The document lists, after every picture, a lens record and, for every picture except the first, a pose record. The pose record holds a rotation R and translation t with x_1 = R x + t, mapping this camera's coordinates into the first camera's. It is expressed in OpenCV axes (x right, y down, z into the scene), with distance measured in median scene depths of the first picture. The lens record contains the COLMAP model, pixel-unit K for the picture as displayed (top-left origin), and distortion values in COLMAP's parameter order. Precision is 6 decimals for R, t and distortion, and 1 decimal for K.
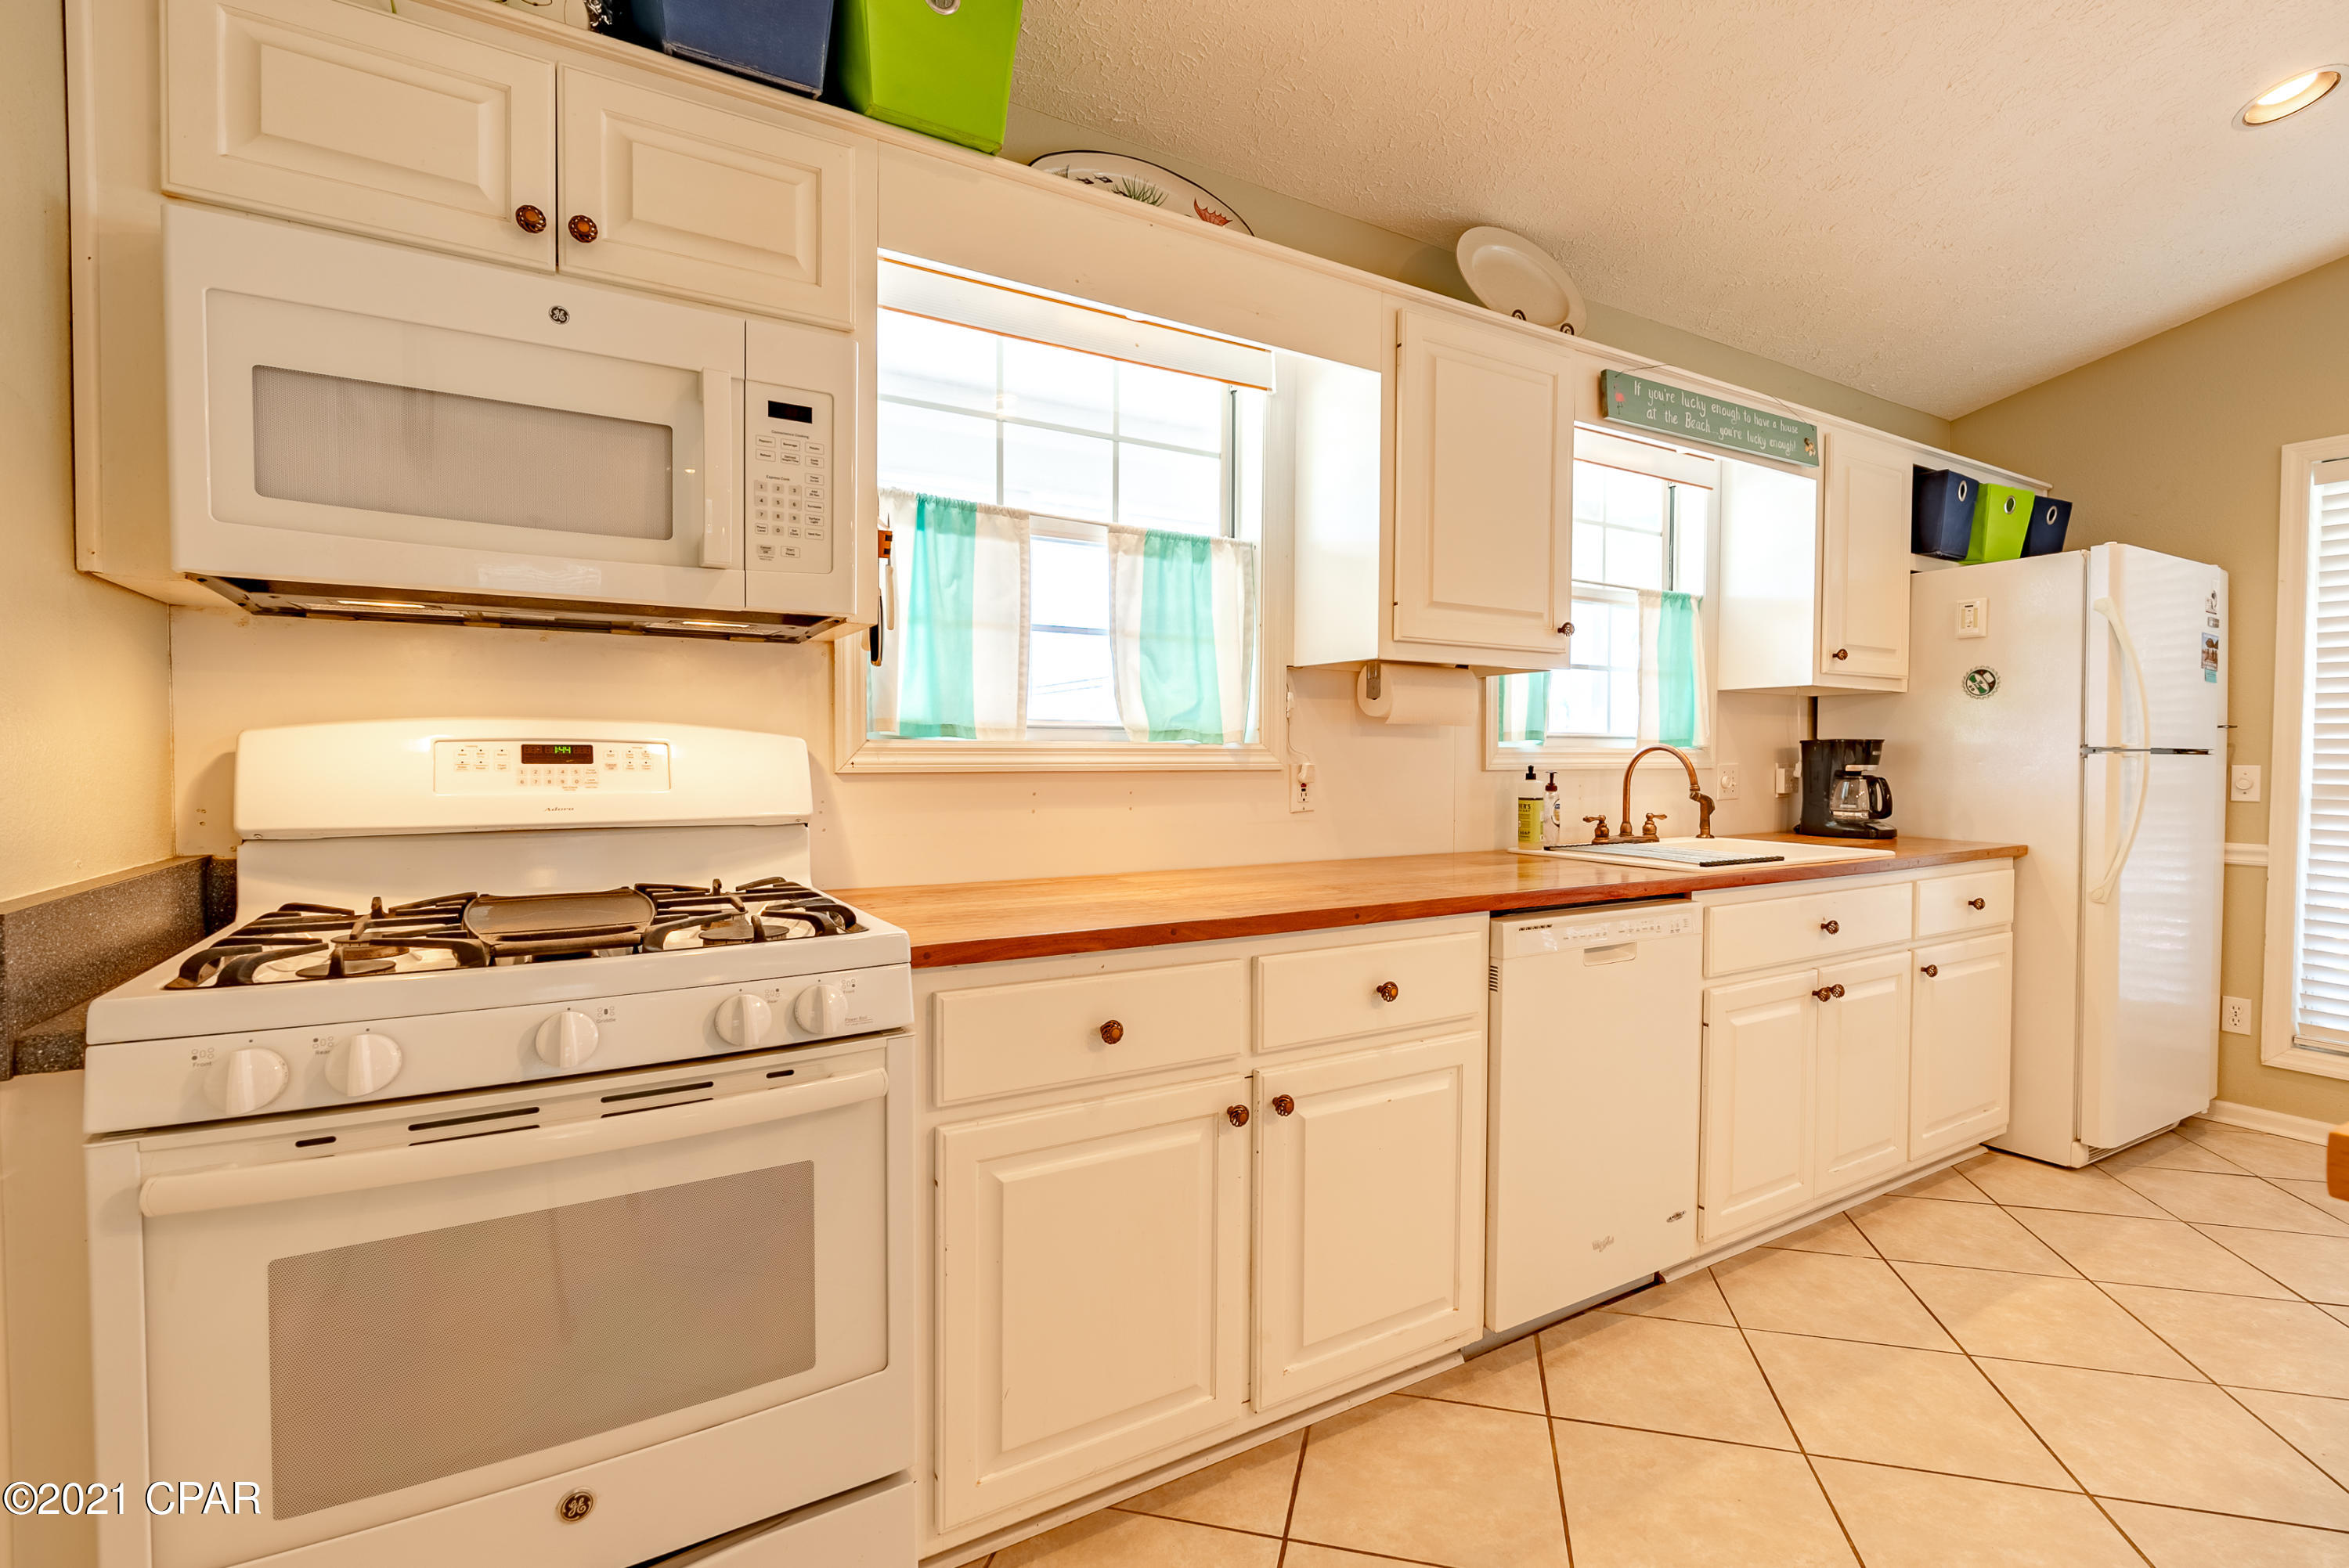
lens RADIAL K [[1071.4, 0, 1184.9], [0, 1071.4, 784.8], [0, 0, 1]] dist [-0.005842, 0.000269]
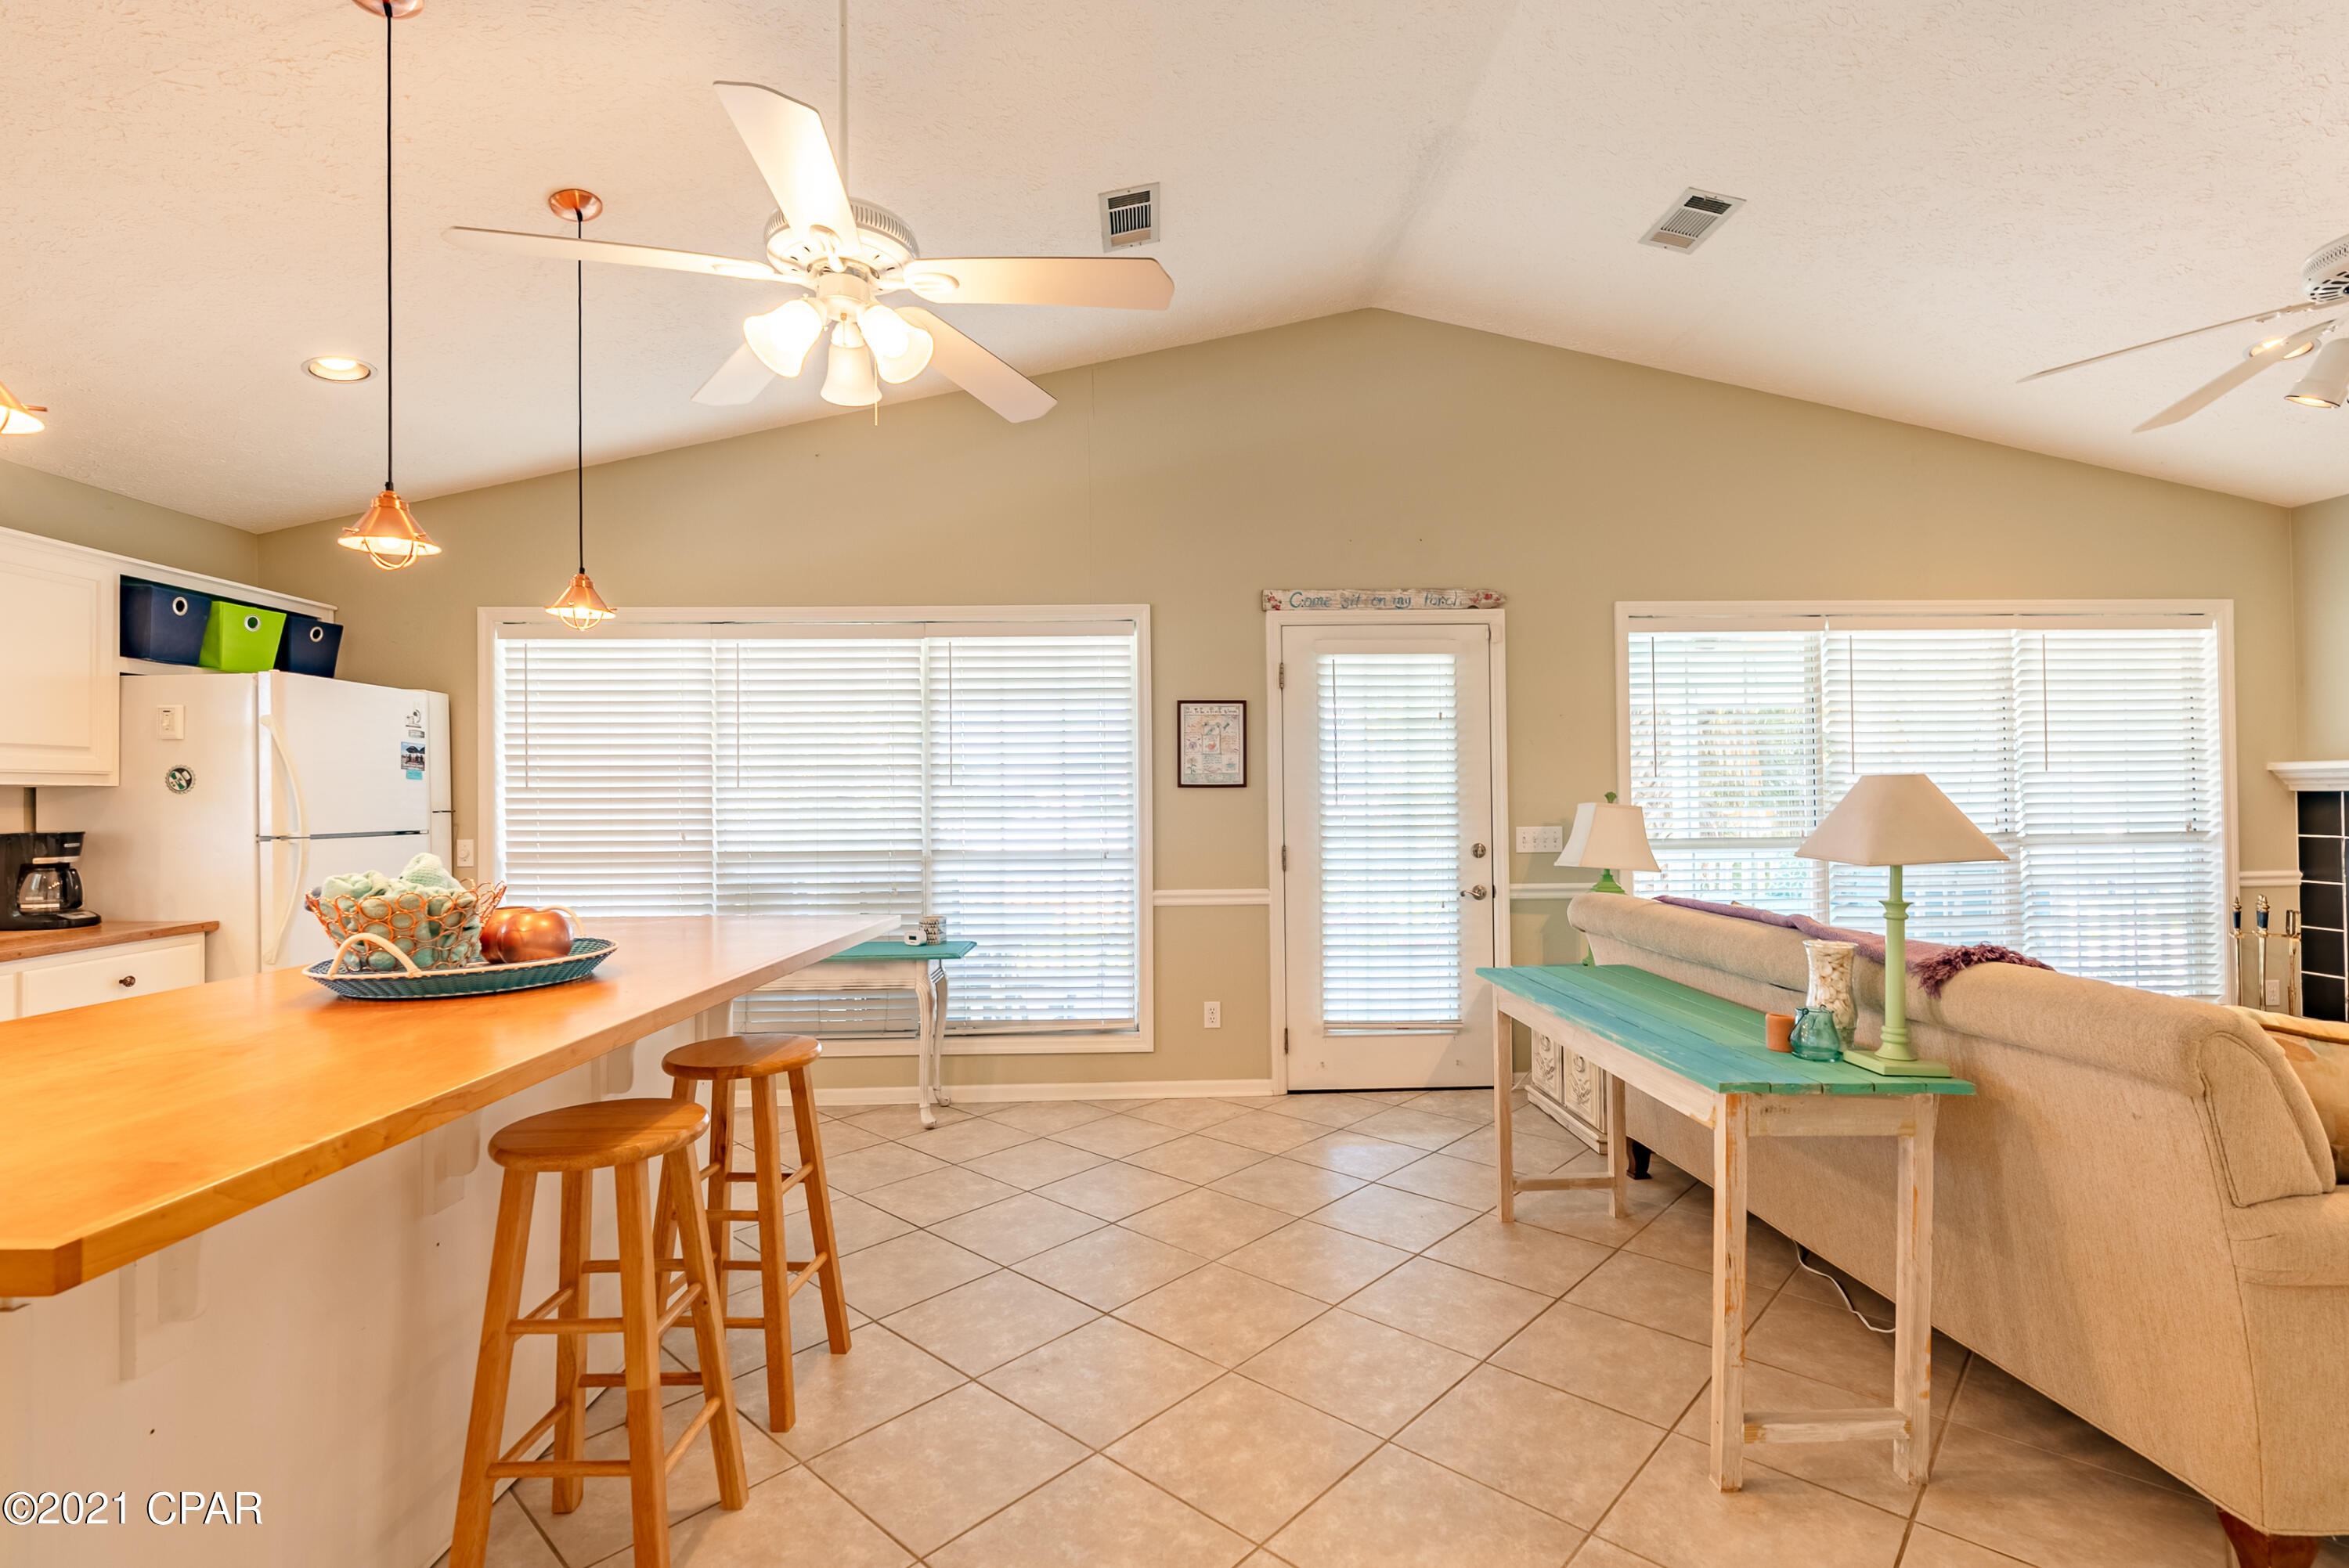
lens RADIAL K [[1071.4, 0, 1184.9], [0, 1071.4, 784.8], [0, 0, 1]] dist [-0.005842, 0.000269]
pose [[0.481211, 0.000749, 0.876605, 0.334560], [0.036379, 0.999121, -0.020824, -0.034941], [-0.875850, 0.041911, 0.480761, -0.586601]]
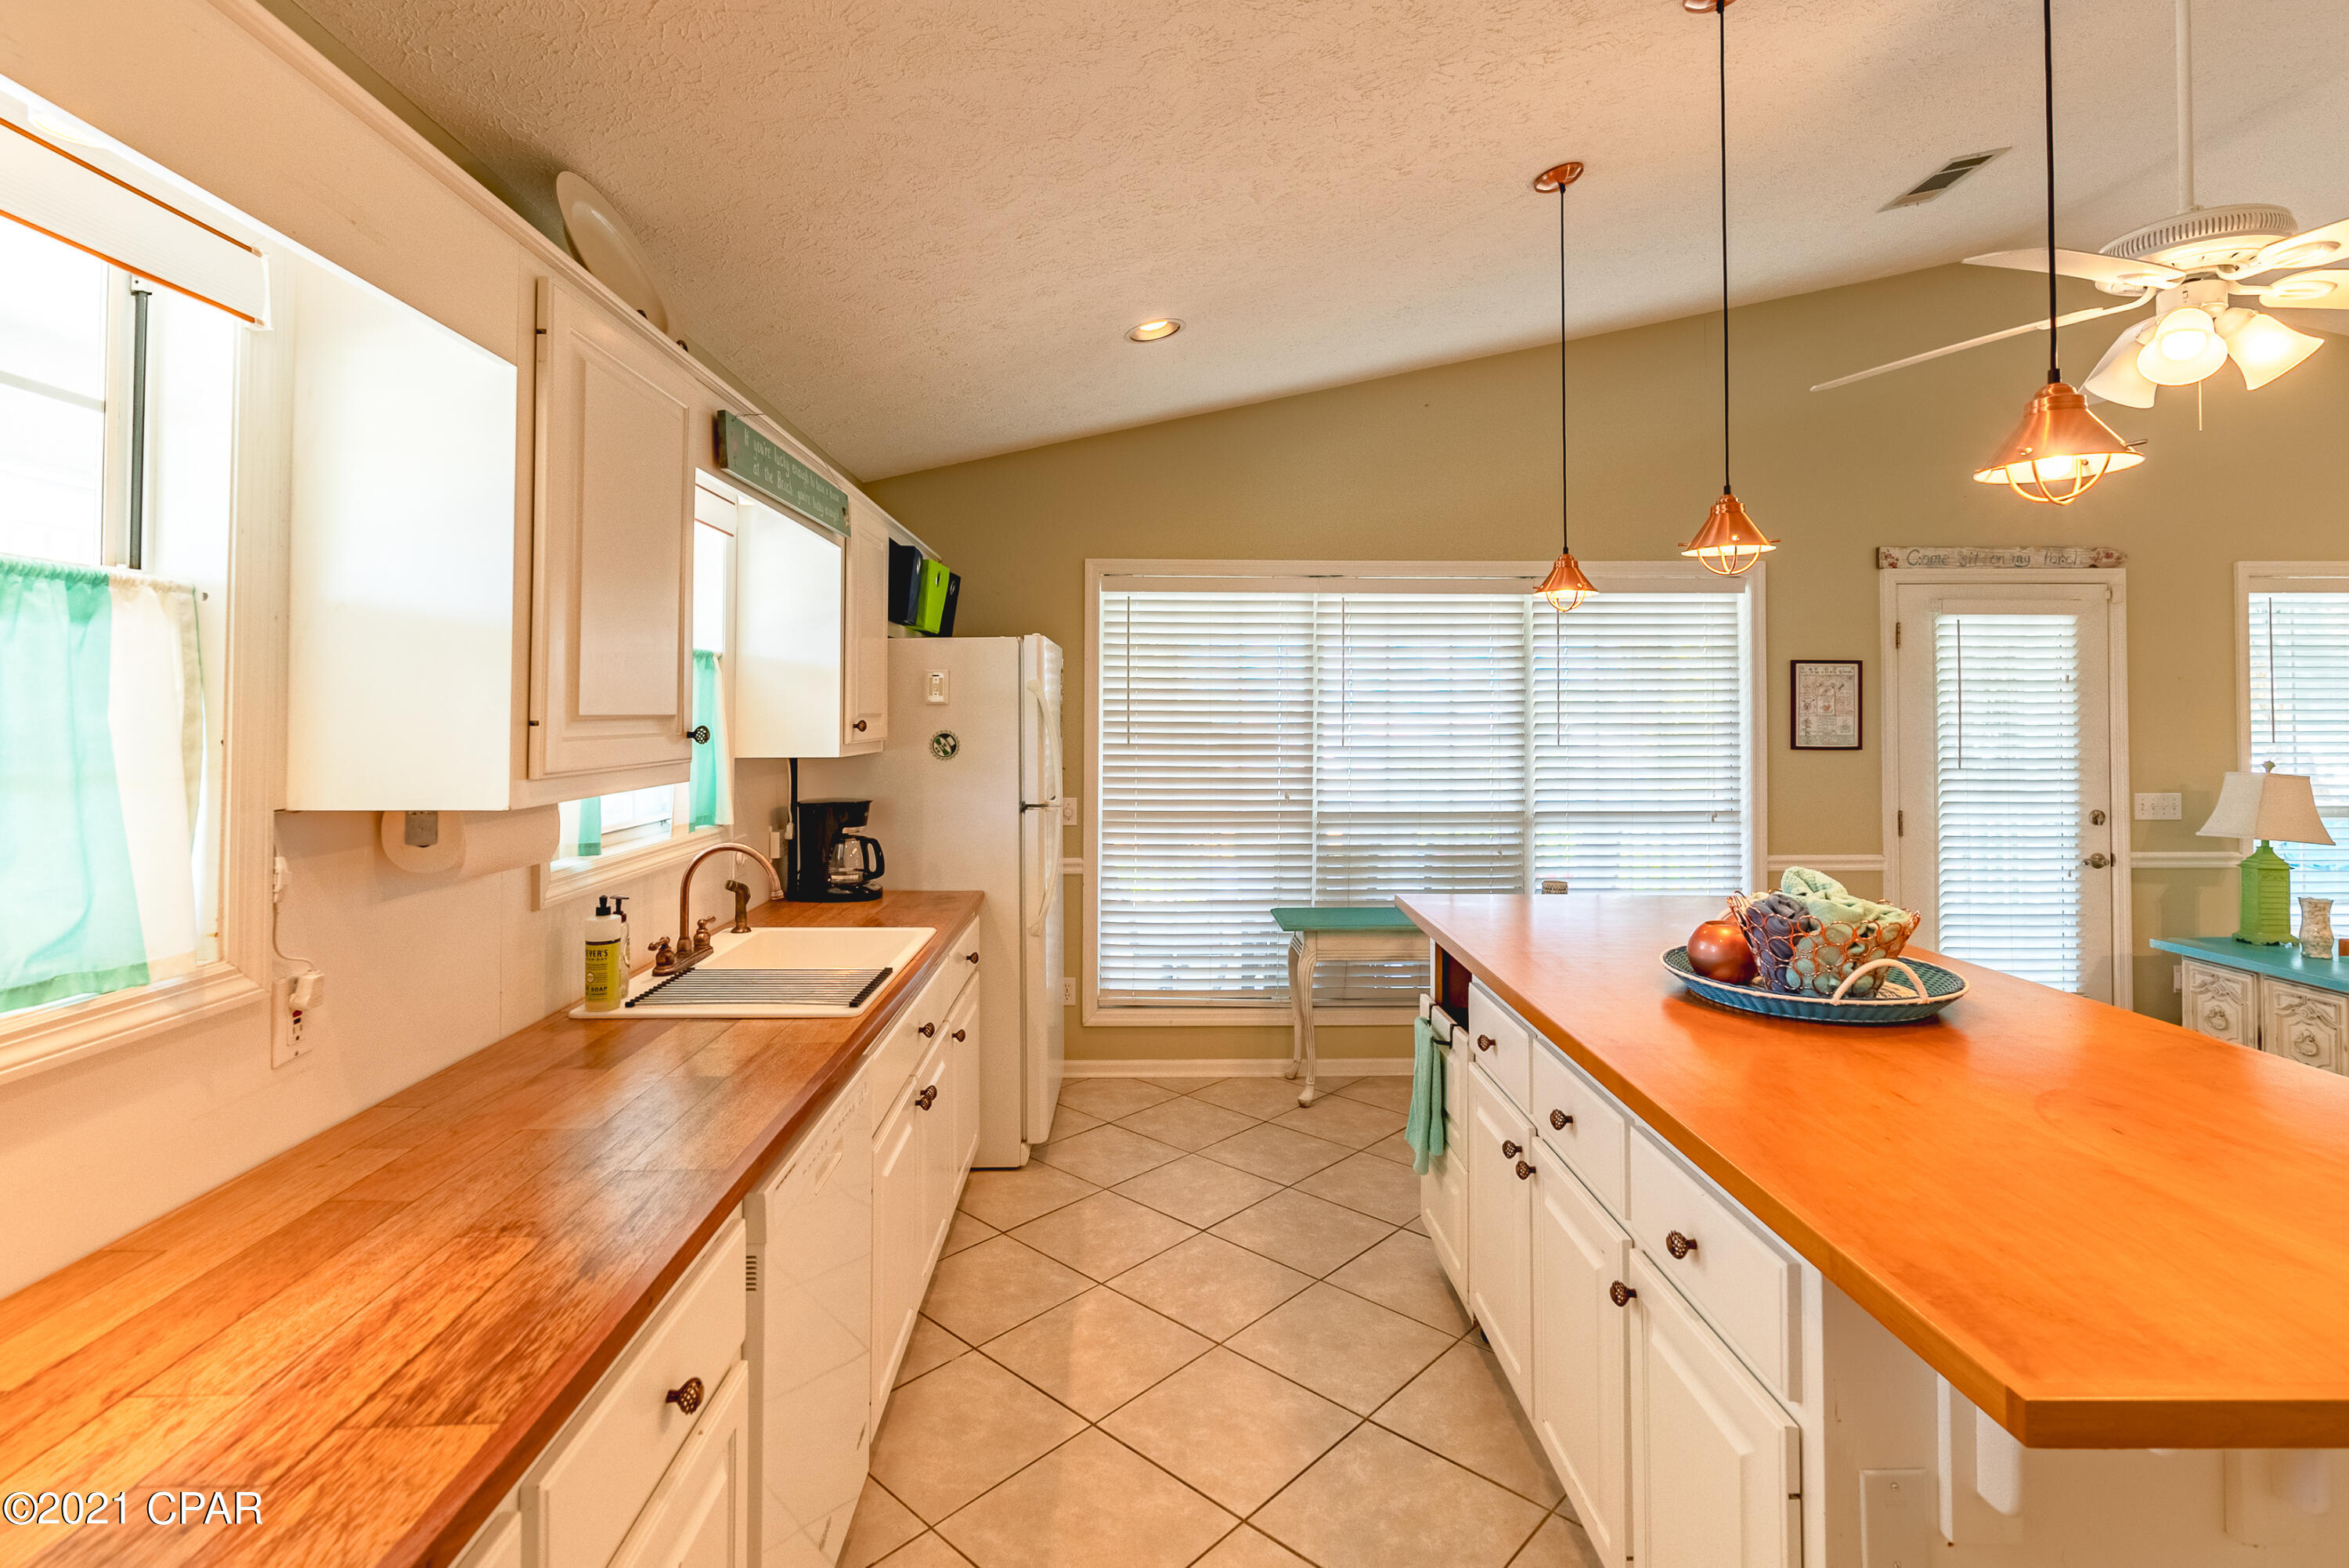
lens RADIAL K [[1113.0, 0, 1169.9], [0, 1113.0, 691.2], [0, 0, 1]] dist [-0.003507, 0.000682]
pose [[0.489413, 0.012885, 0.871957, -0.176628], [0.027273, 0.999176, -0.030073, -0.137933], [-0.871625, 0.038499, 0.488658, 0.293200]]
